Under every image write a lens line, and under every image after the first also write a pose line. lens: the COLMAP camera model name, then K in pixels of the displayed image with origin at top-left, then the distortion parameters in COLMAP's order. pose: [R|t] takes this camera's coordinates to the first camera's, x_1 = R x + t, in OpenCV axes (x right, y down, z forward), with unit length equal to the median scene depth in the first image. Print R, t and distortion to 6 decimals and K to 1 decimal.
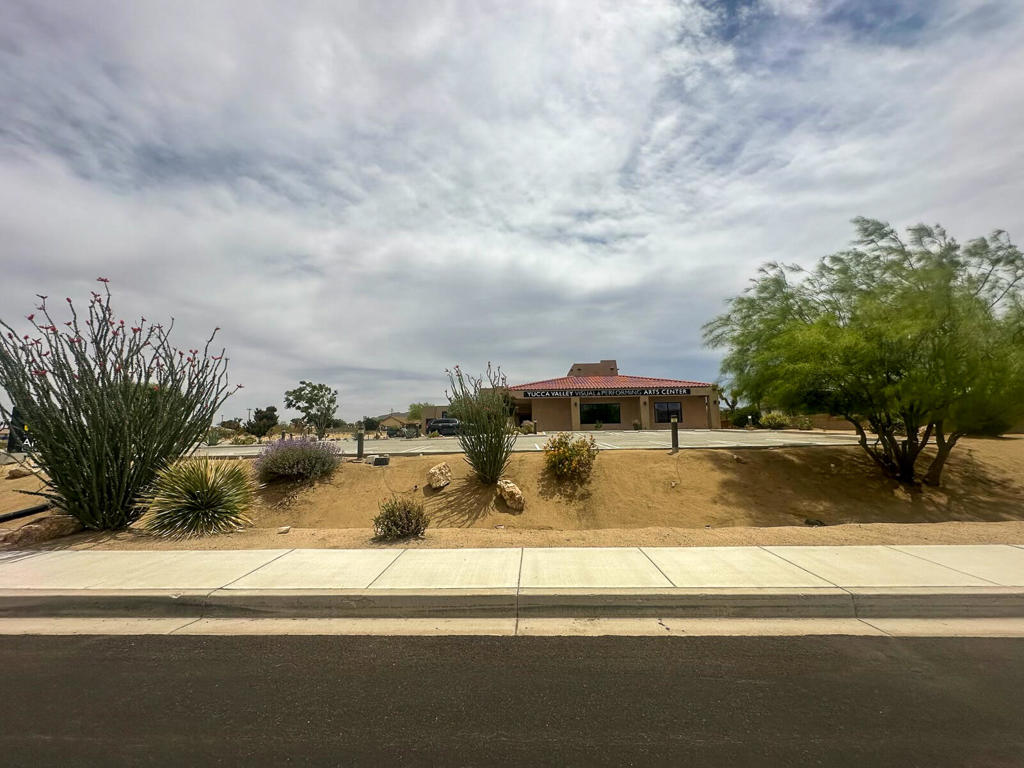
lens RADIAL K [[456.0, 0, 491.1], [0, 456.0, 384.9], [0, 0, 1]] dist [0.025165, 0.000372]
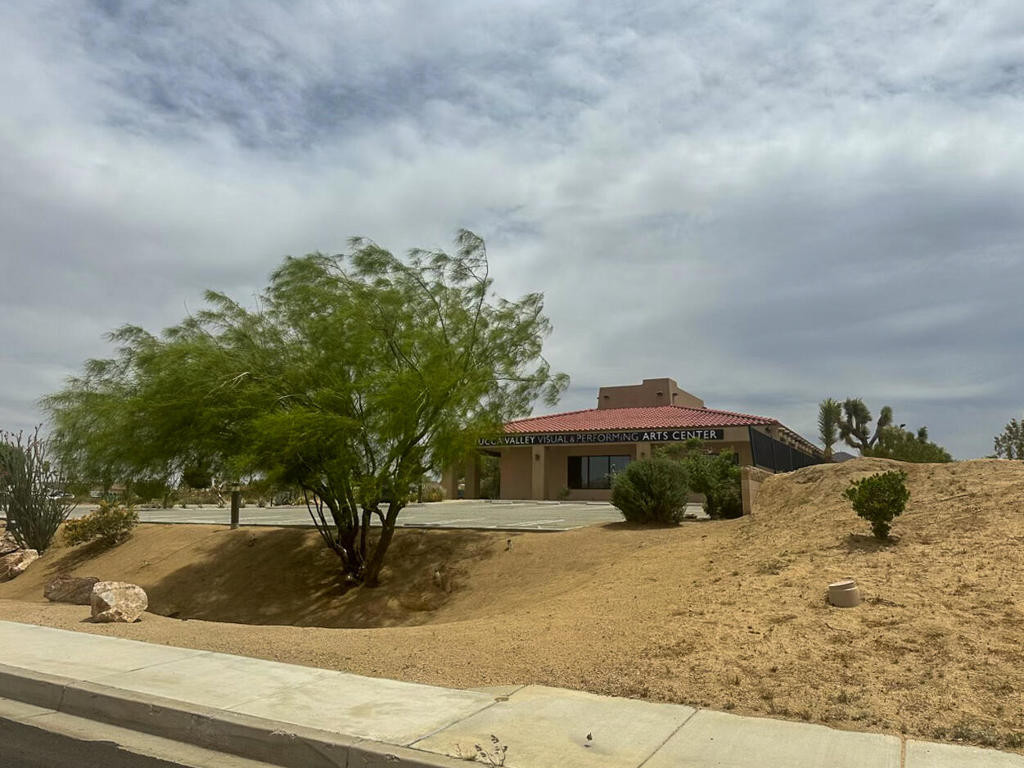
lens RADIAL K [[835.6, 0, 479.4], [0, 835.6, 379.6], [0, 0, 1]] dist [0.106412, -0.114868]
pose [[0.882041, -0.046275, -0.468894, 0.482798], [0.027421, 0.998520, -0.046962, -0.008451], [0.470373, 0.028565, 0.882005, -0.019178]]
